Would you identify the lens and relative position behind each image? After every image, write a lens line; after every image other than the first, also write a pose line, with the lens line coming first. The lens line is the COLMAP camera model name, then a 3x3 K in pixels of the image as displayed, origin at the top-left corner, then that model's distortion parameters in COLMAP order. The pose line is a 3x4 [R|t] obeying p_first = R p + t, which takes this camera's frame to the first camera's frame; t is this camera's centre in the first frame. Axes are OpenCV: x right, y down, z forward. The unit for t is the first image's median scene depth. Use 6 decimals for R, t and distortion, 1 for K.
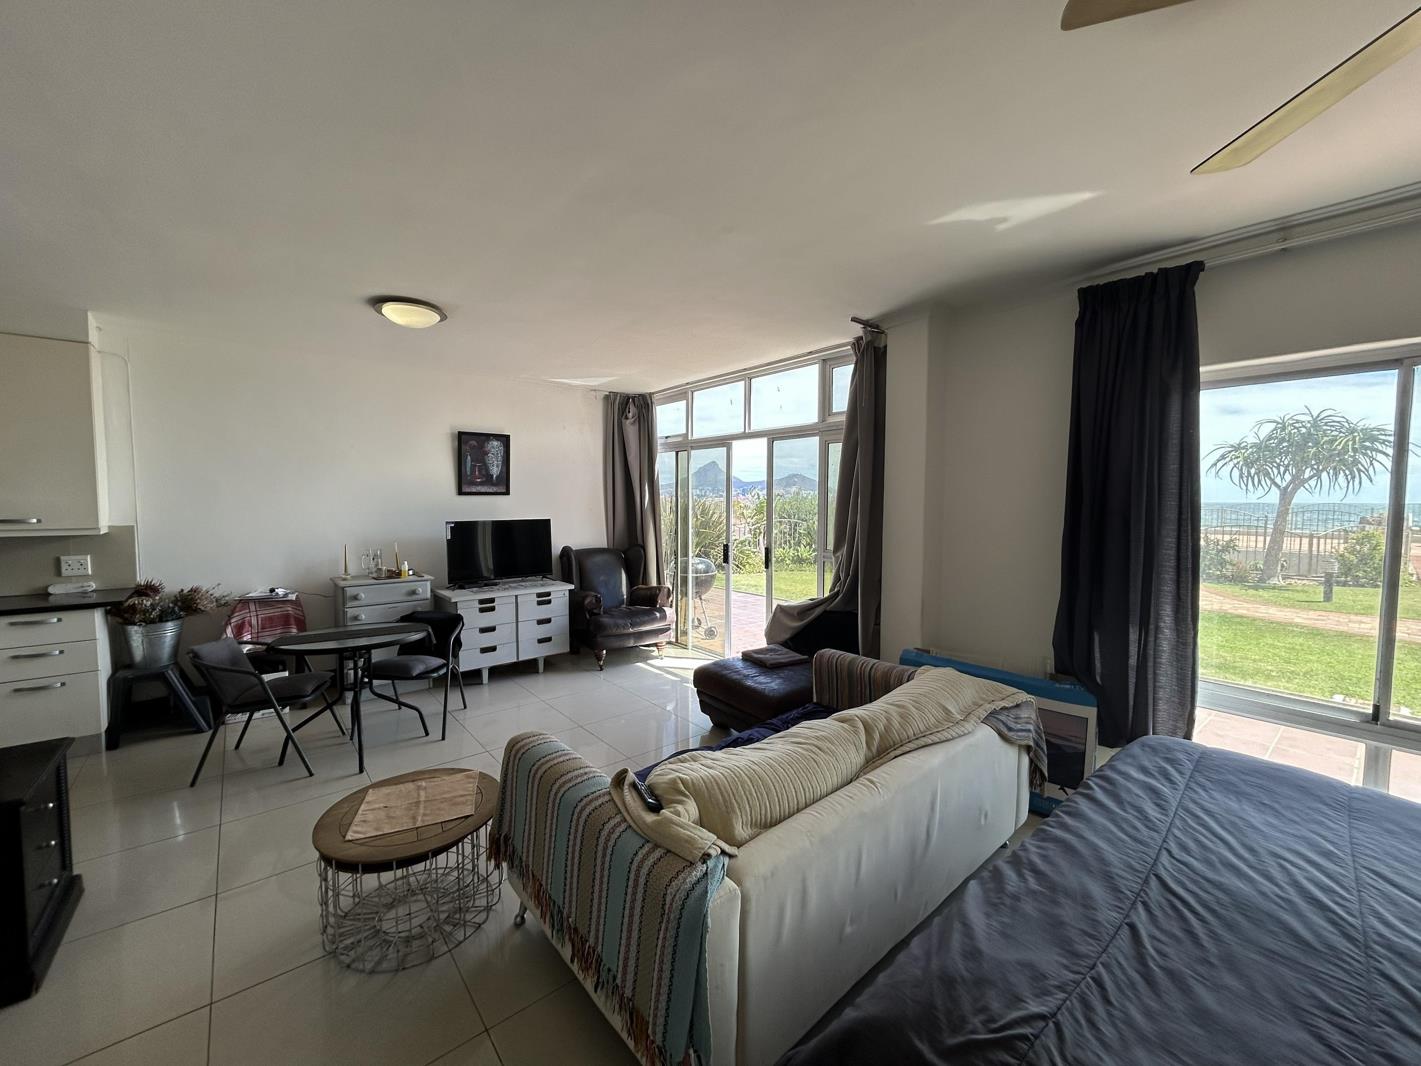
lens RADIAL K [[572.1, 0, 715.1], [0, 572.1, 530.4], [0, 0, 1]] dist [0.000682, 0.000704]
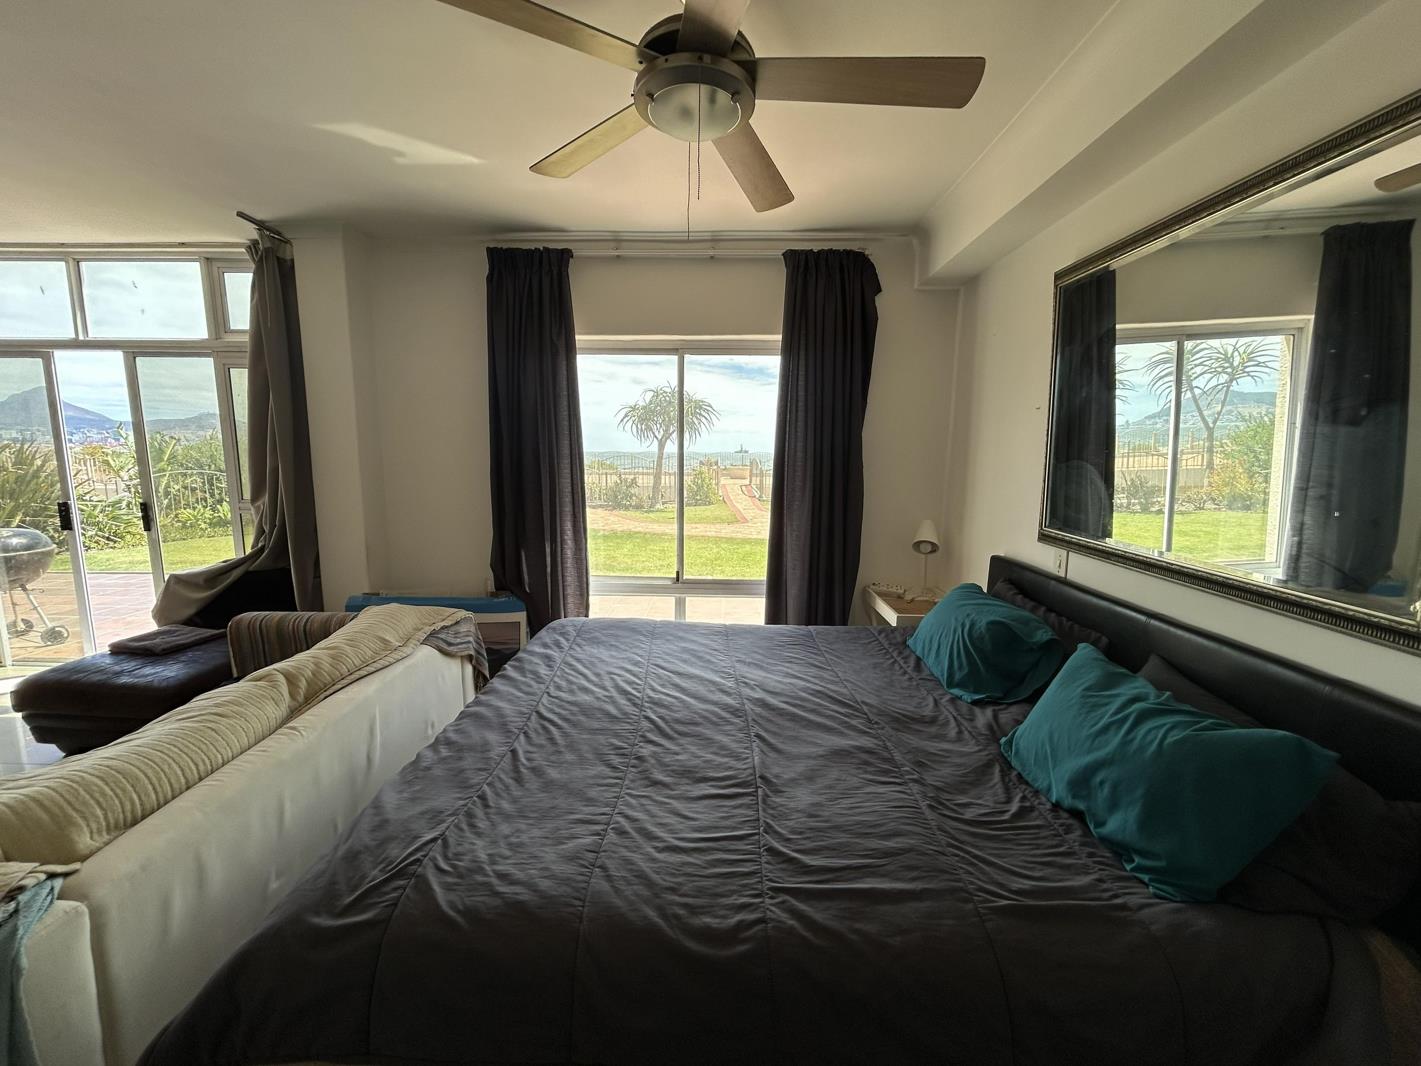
lens RADIAL K [[572.1, 0, 713.0], [0, 572.1, 532.2], [0, 0, 1]] dist [0.000682, 0.000704]
pose [[0.663927, -0.099551, 0.741141, 0.034875], [0.034131, 0.994100, 0.102954, 0.022736], [-0.747018, -0.043059, 0.663408, -0.071403]]
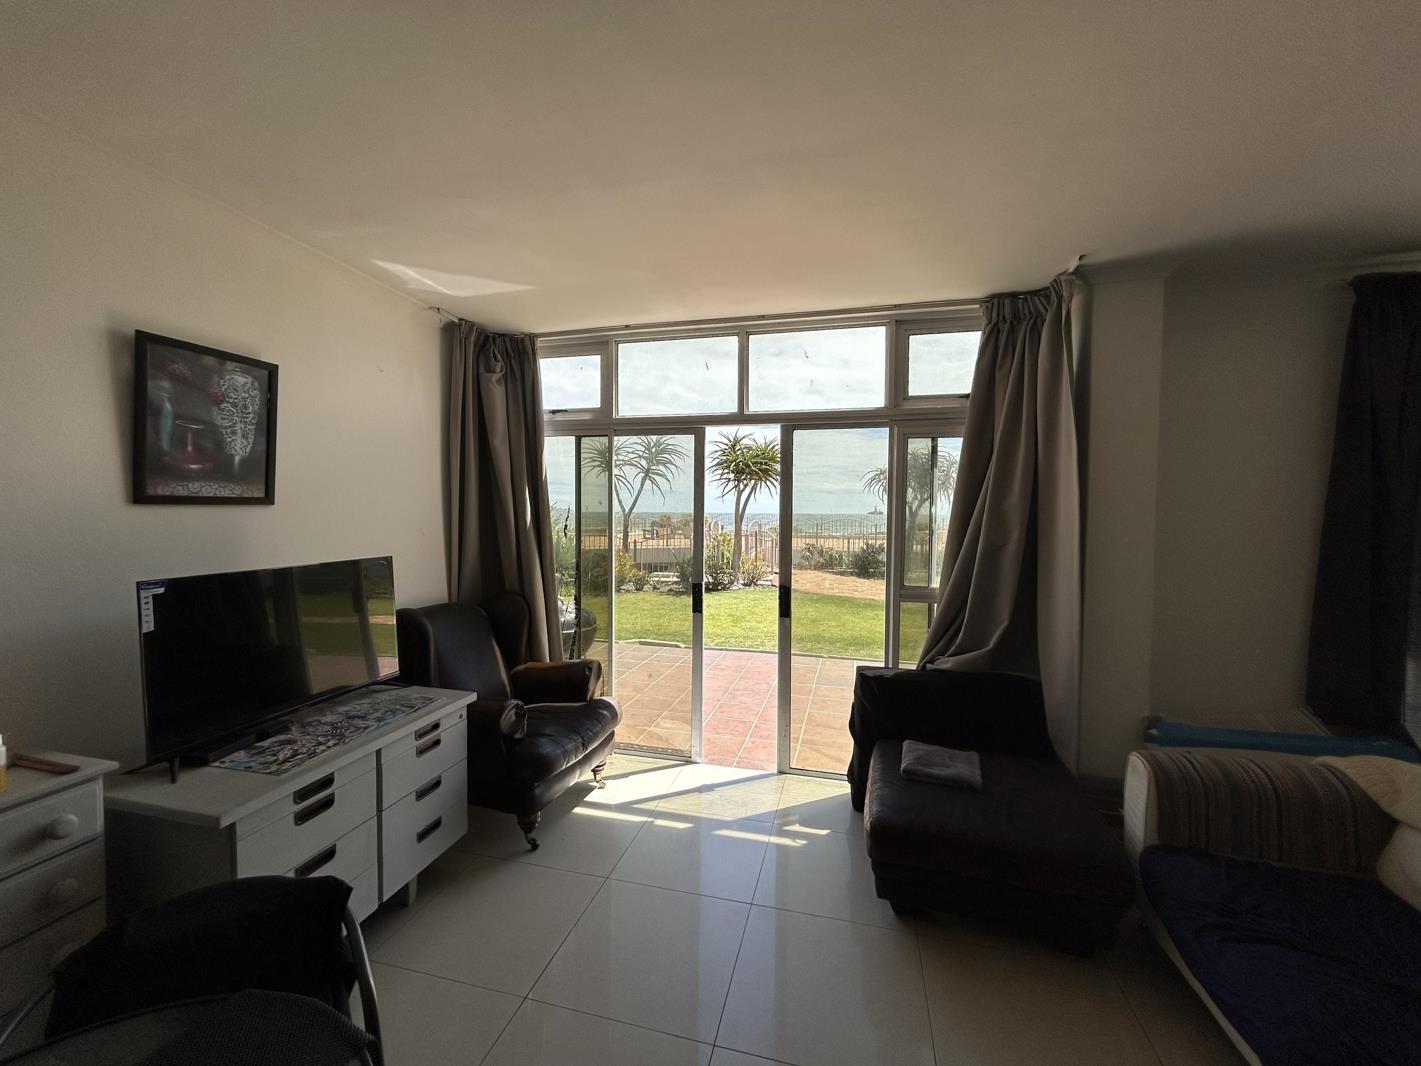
lens RADIAL K [[572.1, 0, 707.7], [0, 572.1, 531.7], [0, 0, 1]] dist [0.000682, 0.000704]
pose [[0.809549, -0.018297, 0.586767, -0.508297], [0.027397, 0.999603, -0.006628, -0.043737], [-0.586413, 0.021442, 0.809729, 0.674262]]
